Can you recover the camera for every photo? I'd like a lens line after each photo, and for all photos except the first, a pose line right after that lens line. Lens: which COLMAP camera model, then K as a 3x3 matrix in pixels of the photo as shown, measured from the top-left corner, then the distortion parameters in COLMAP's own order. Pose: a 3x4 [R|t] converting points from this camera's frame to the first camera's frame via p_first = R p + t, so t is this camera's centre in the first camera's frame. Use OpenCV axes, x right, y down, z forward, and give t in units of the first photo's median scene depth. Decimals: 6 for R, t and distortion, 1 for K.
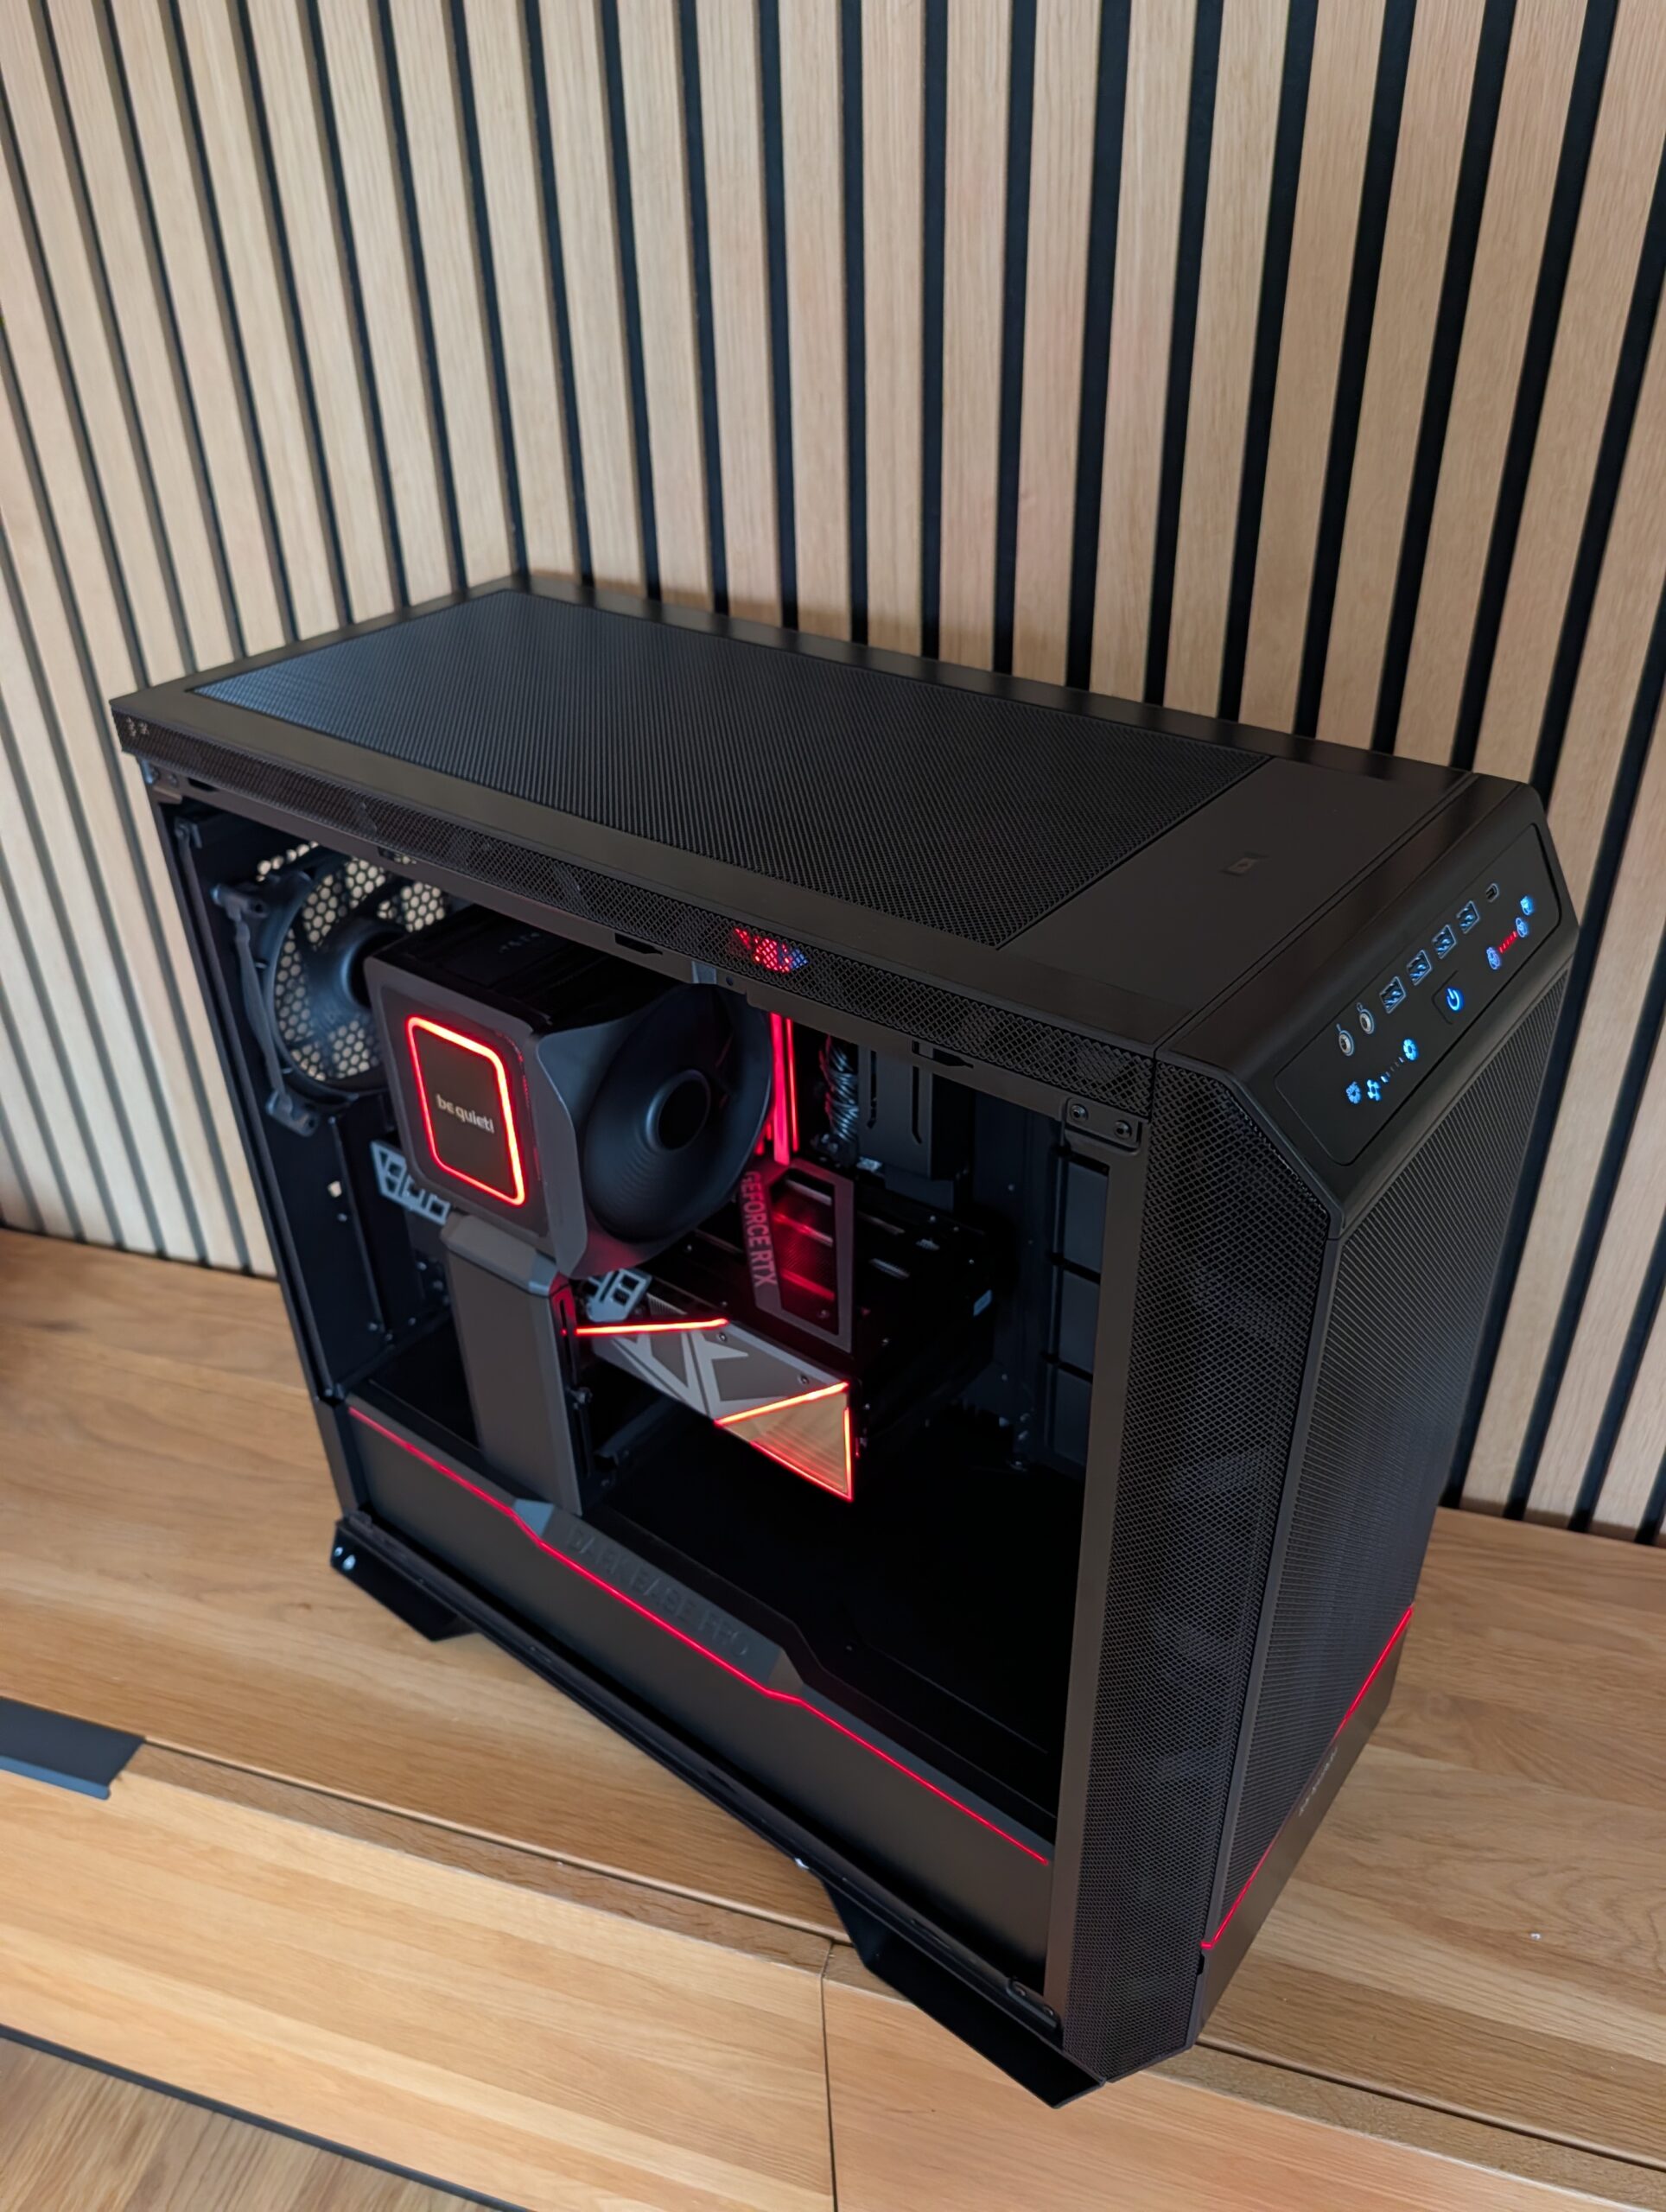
lens RADIAL K [[1637.6, 0, 840.3], [0, 1637.6, 1076.2], [0, 0, 1]] dist [0.007330, 0.000902]
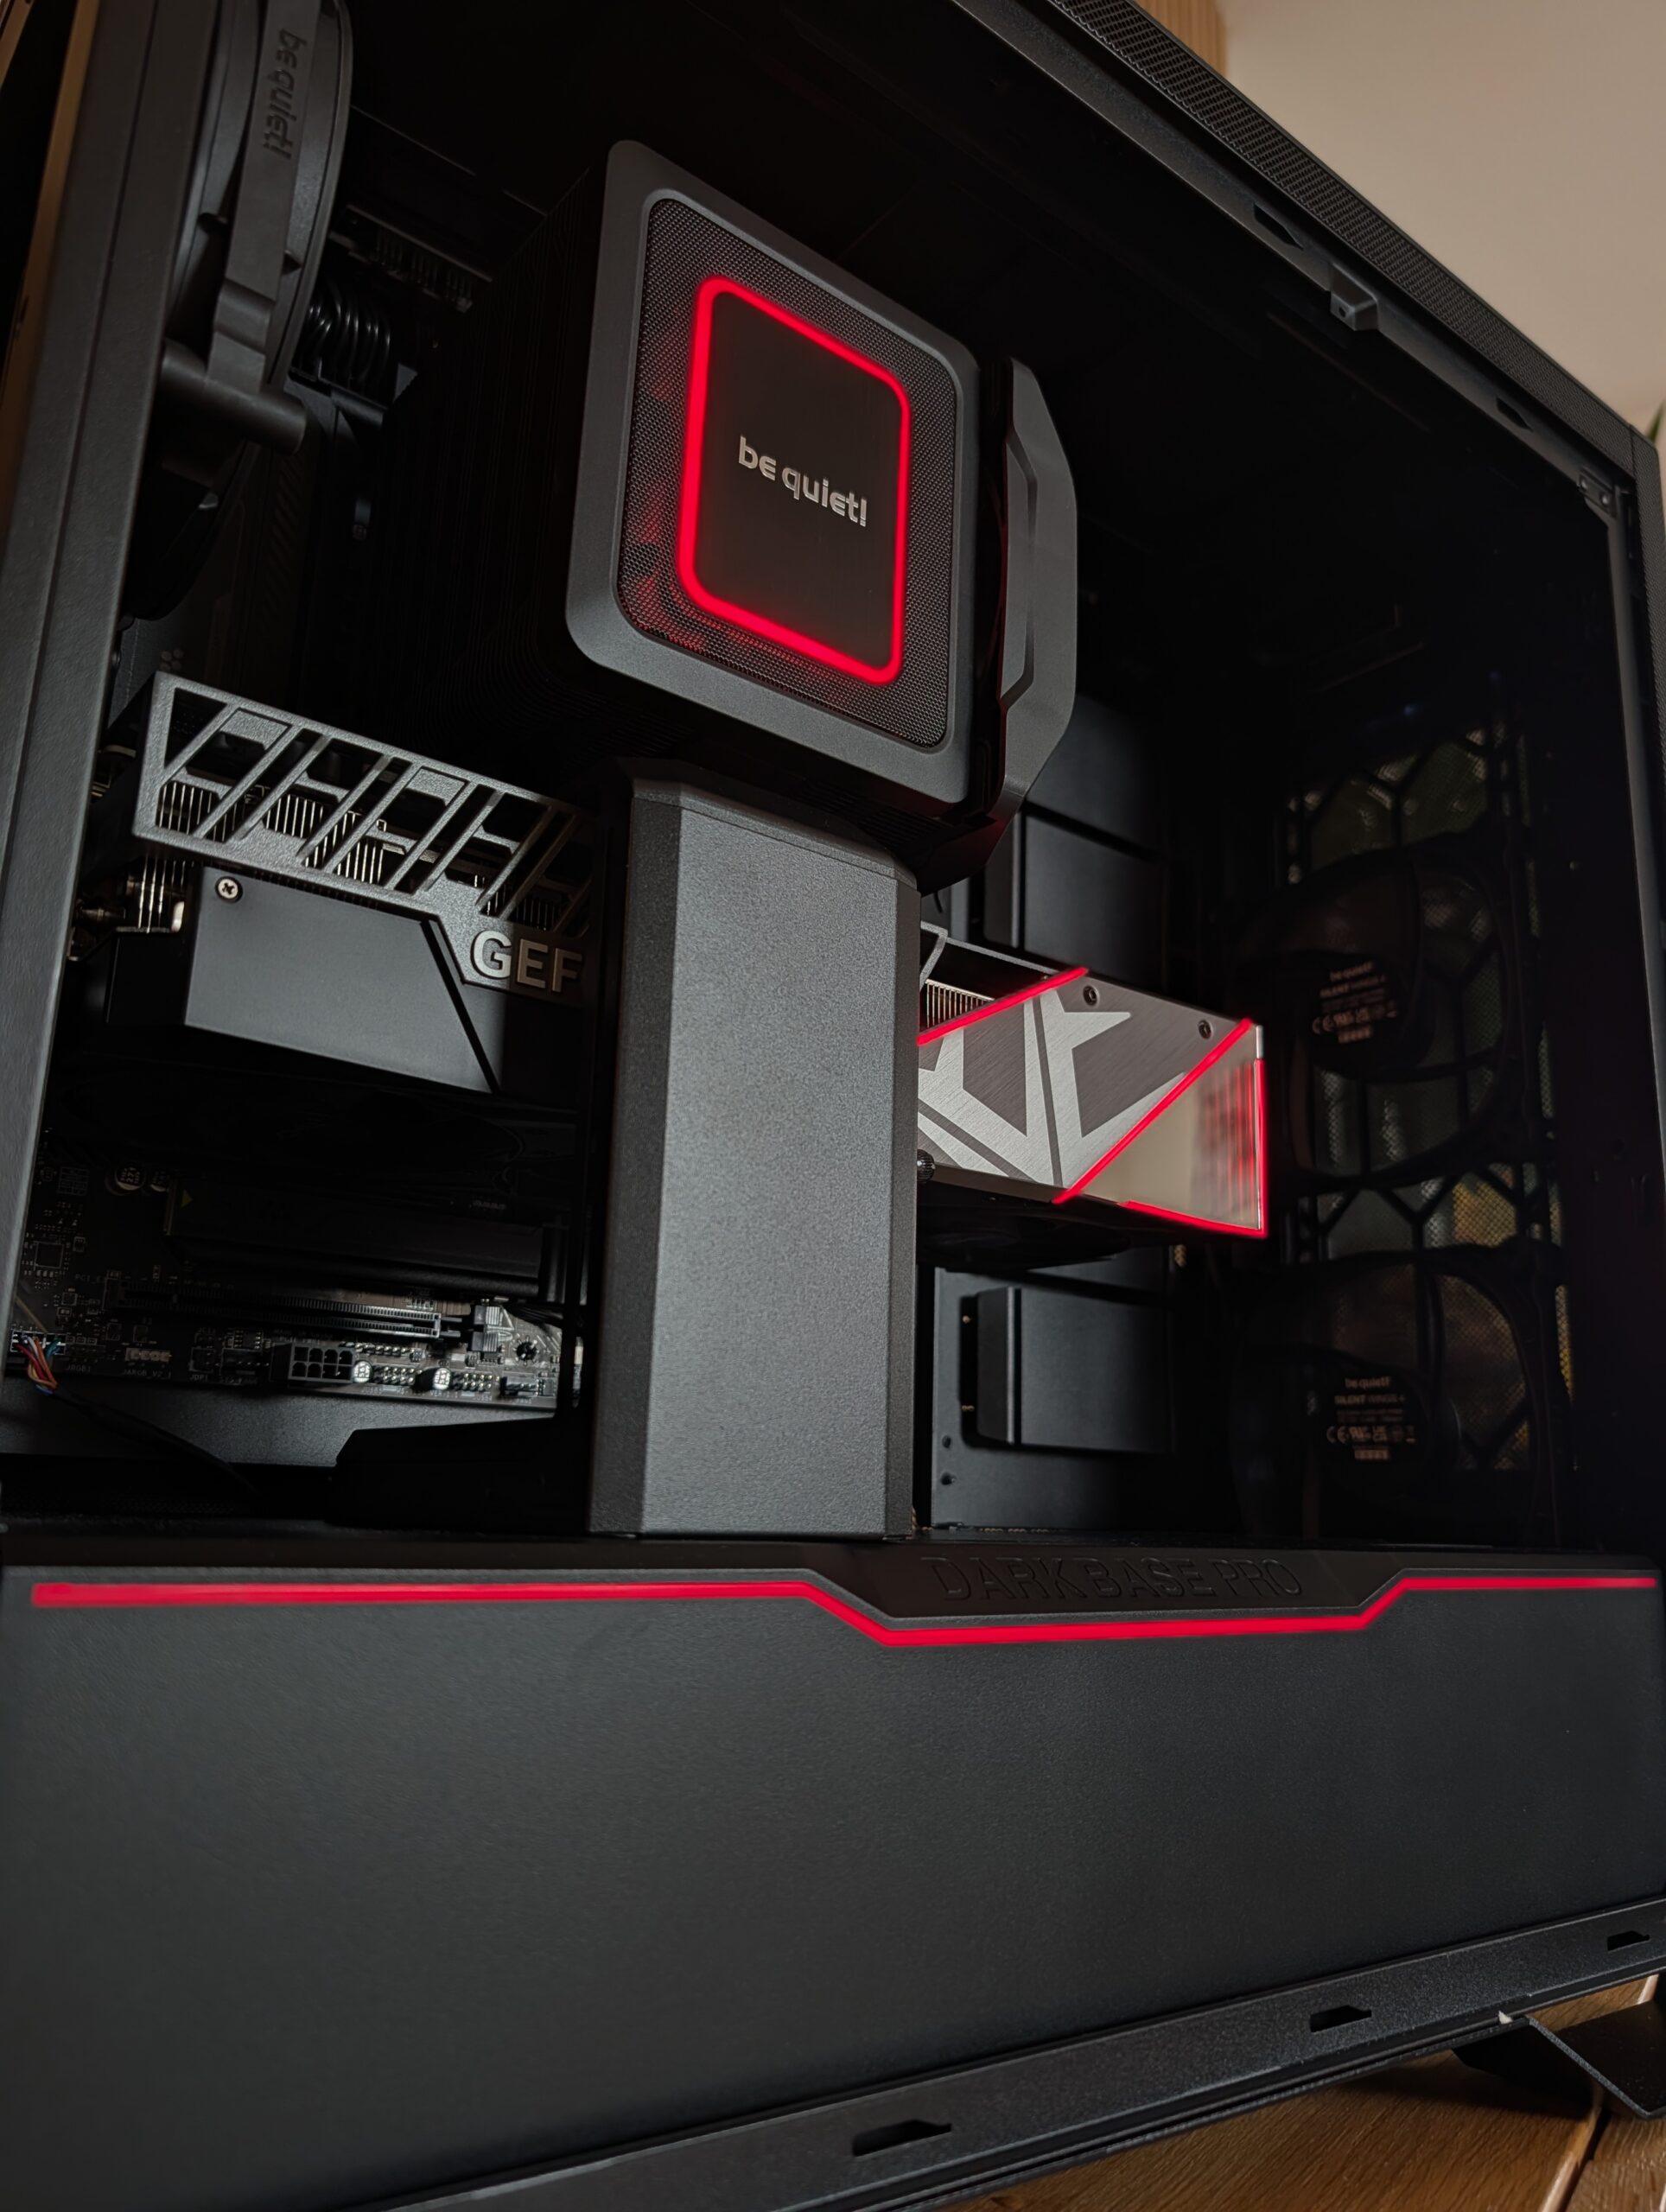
lens RADIAL K [[1608.3, 0, 833.3], [0, 1608.3, 1111.8], [0, 0, 1]] dist [-0.003899, 0.001790]
pose [[0.248413, 0.262546, 0.932395, -0.595957], [0.477395, 0.804364, -0.353684, 0.334417], [-0.842843, 0.532981, 0.074476, 0.985370]]
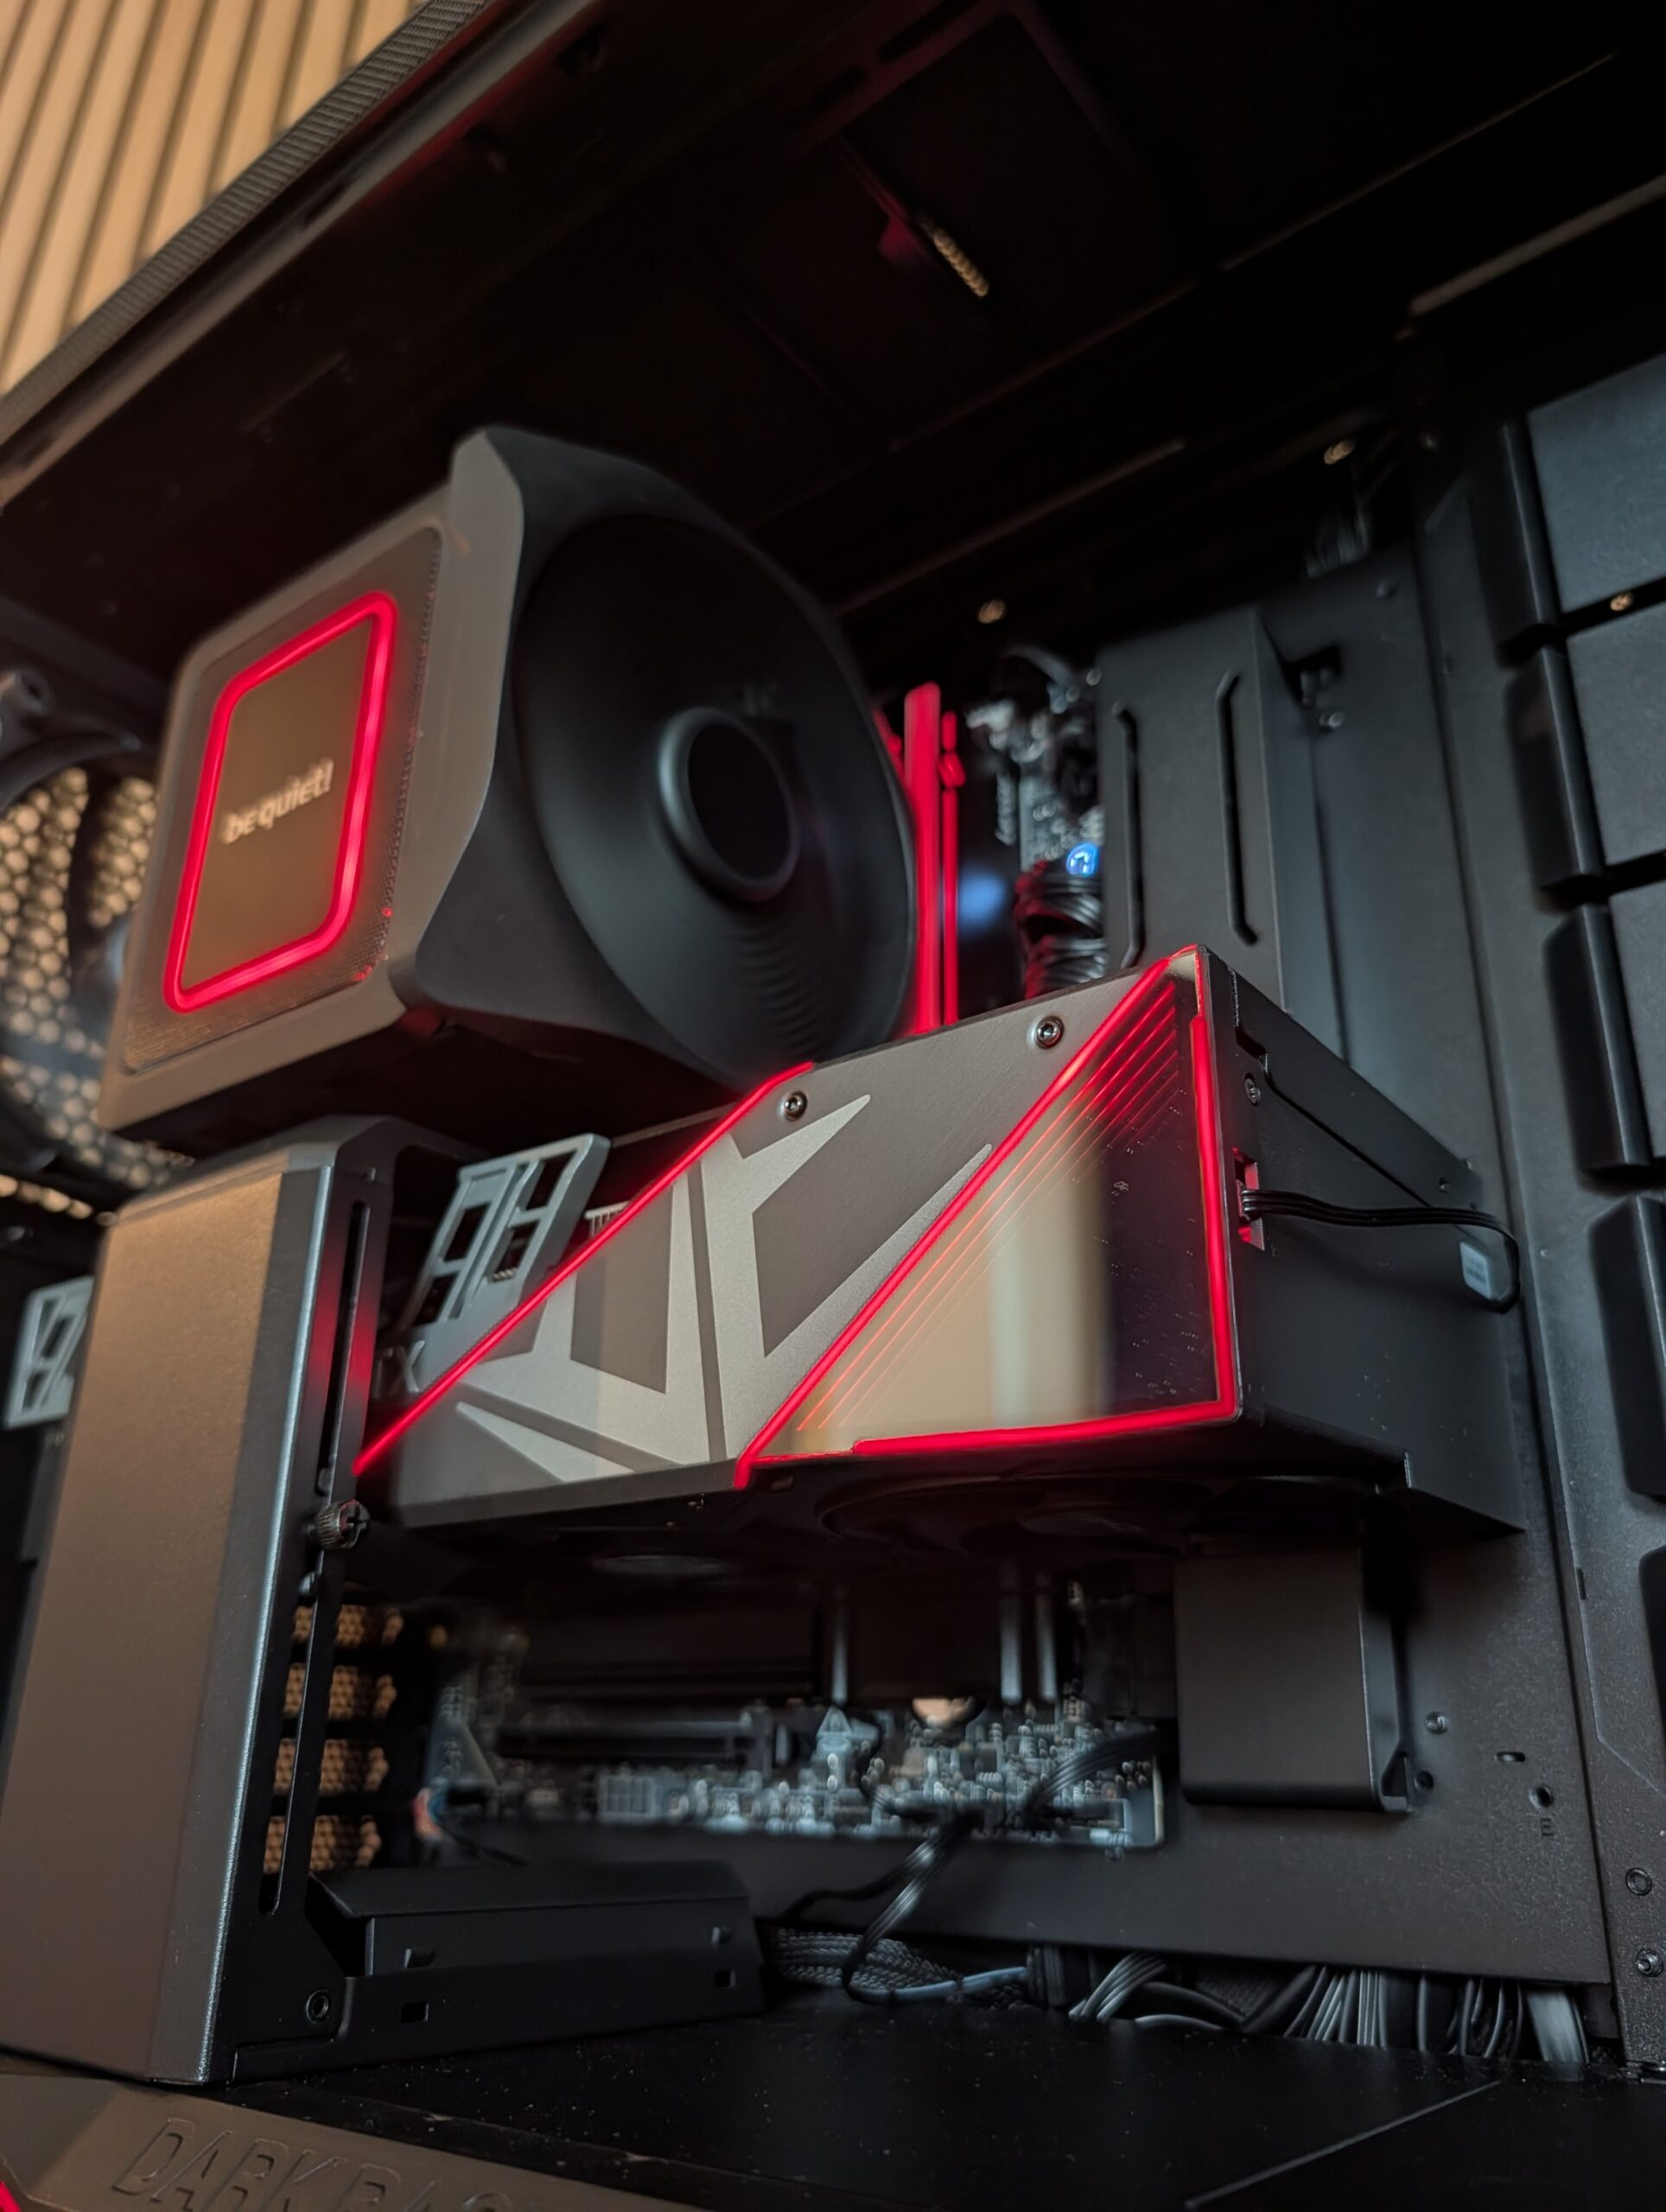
lens RADIAL K [[1634.8, 0, 838.1], [0, 1634.8, 1124.7], [0, 0, 1]] dist [-0.036664, 0.004418]
pose [[0.998942, 0.042939, -0.016441, -0.052991], [-0.038583, 0.588345, -0.807689, 0.414276], [-0.025008, 0.807469, 0.589379, 0.740503]]
